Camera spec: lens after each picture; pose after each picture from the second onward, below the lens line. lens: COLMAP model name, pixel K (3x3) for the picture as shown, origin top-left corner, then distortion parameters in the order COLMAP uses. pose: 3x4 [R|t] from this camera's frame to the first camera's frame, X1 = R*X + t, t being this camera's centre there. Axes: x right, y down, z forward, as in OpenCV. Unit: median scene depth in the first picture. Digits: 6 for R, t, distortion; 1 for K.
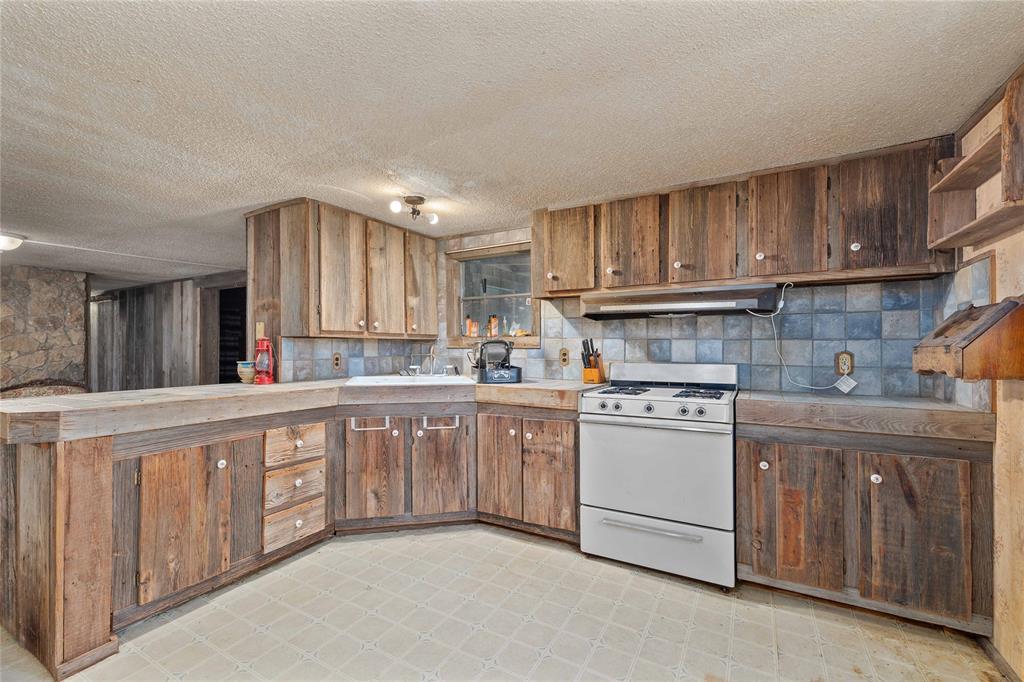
lens RADIAL K [[443.0, 0, 511.7], [0, 443.0, 345.9], [0, 0, 1]] dist [-0.001420, -0.000112]
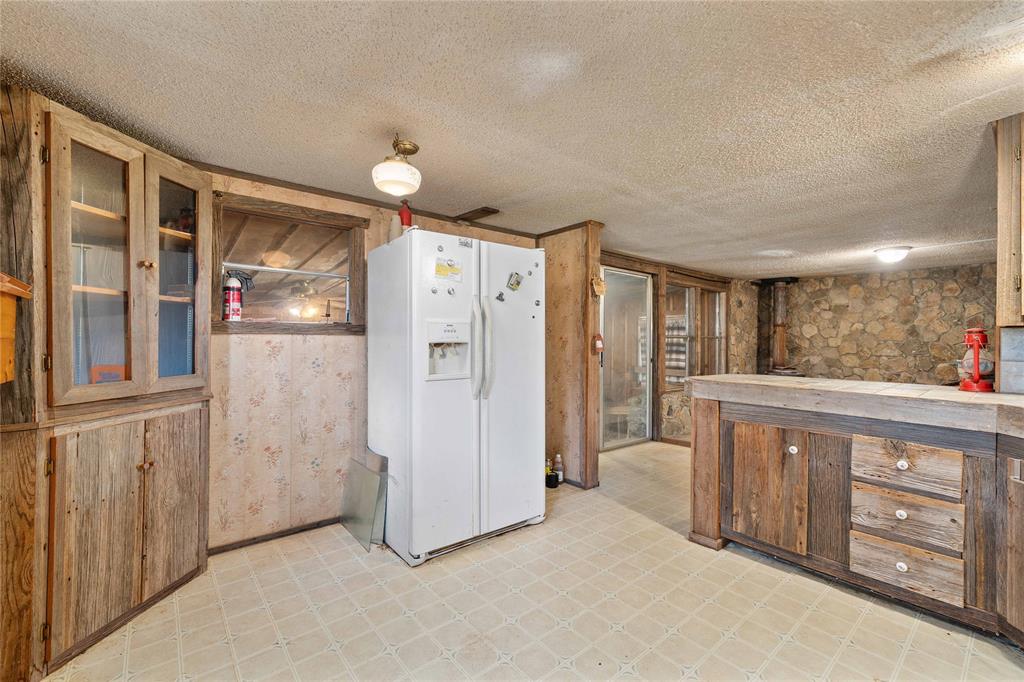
lens RADIAL K [[413.4, 0, 513.1], [0, 413.4, 337.1], [0, 0, 1]] dist [0.000485, 0.000076]
pose [[-0.350026, -0.004954, -0.936727, 0.473579], [-0.002639, 0.999987, -0.004302, -0.000400], [0.936736, 0.000966, -0.350034, 0.646966]]
